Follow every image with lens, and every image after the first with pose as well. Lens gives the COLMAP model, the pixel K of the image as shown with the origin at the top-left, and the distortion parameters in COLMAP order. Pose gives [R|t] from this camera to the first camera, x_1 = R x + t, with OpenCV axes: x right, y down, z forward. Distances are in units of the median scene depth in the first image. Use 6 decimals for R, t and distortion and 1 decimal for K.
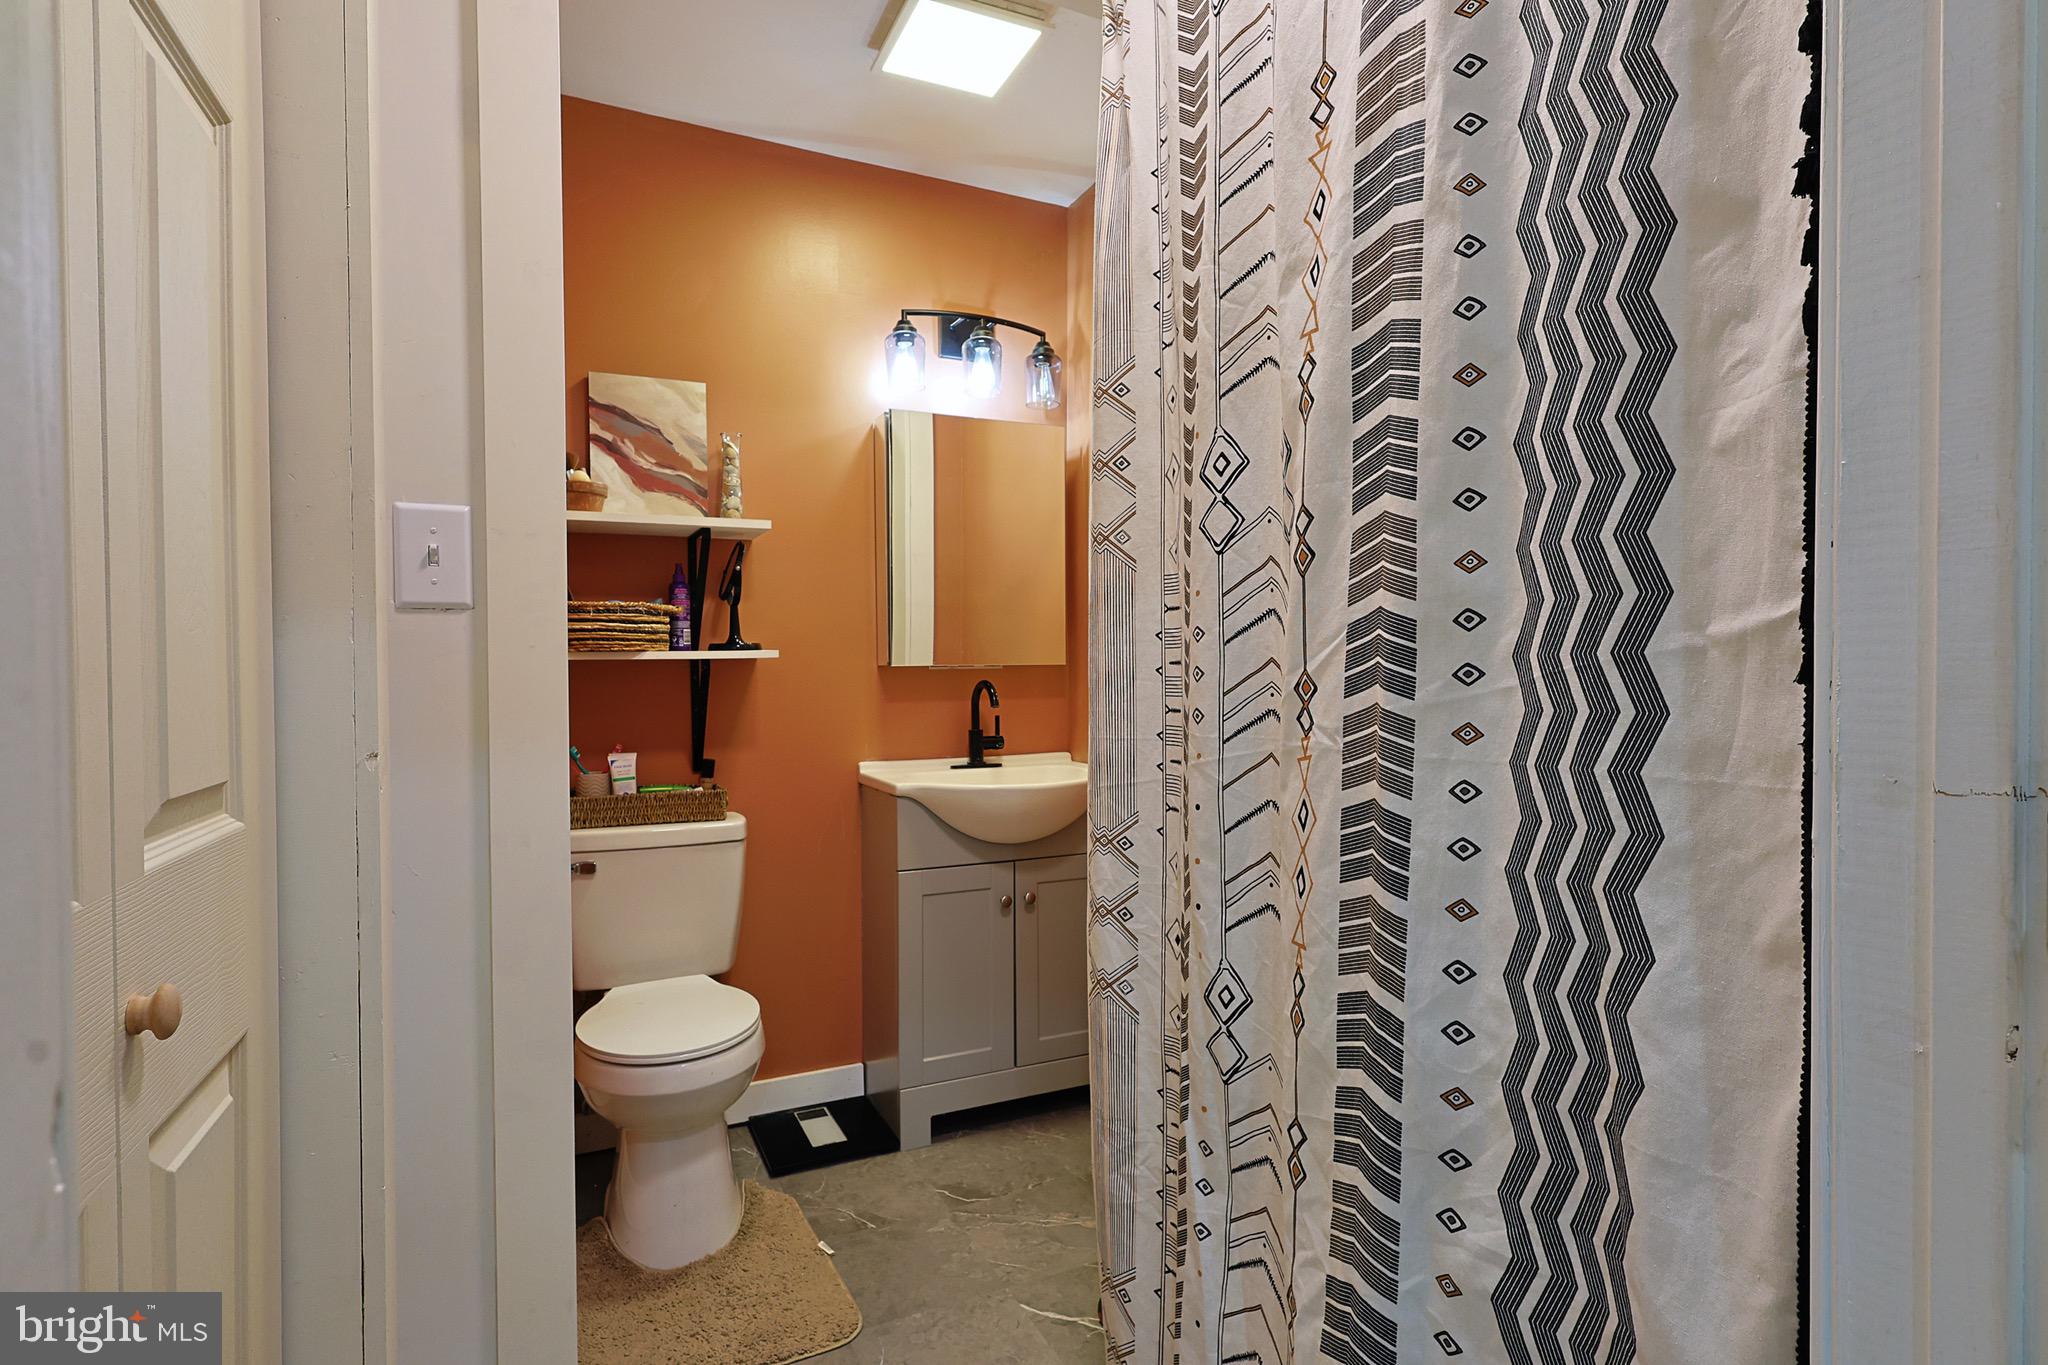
lens RADIAL K [[1008.8, 0, 1030.7], [0, 1008.8, 678.8], [0, 0, 1]] dist [0.002117, 0.000940]
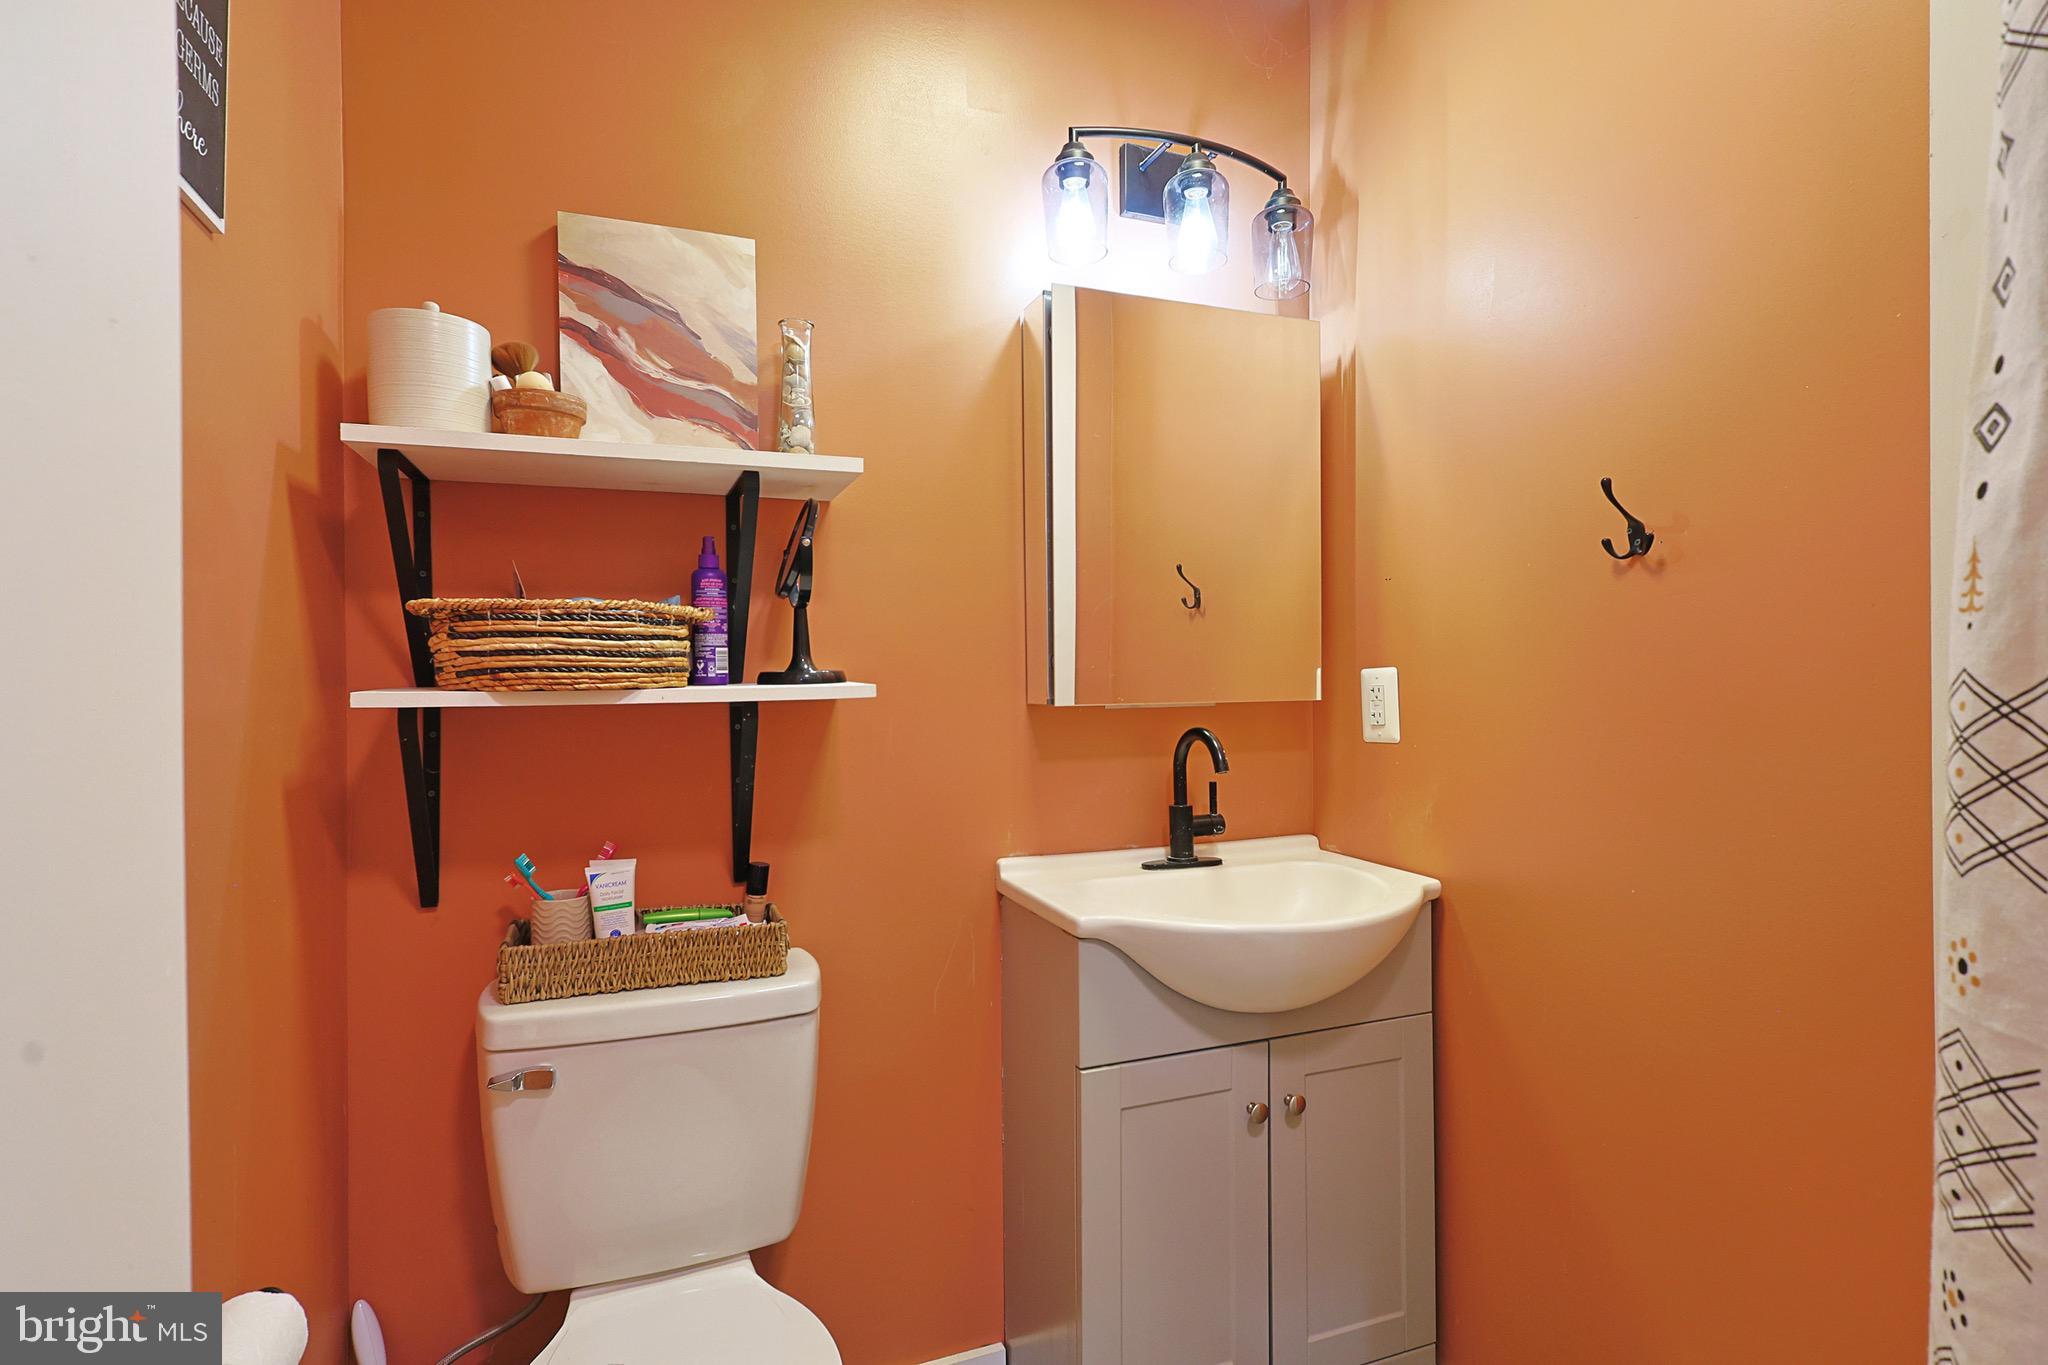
lens RADIAL K [[1008.8, 0, 1030.7], [0, 1008.8, 678.8], [0, 0, 1]] dist [0.002117, 0.000940]
pose [[0.997494, -0.001913, -0.070725, -0.117888], [0.001117, 0.999936, -0.011291, -0.024053], [0.070742, 0.011183, 0.997432, 0.421761]]
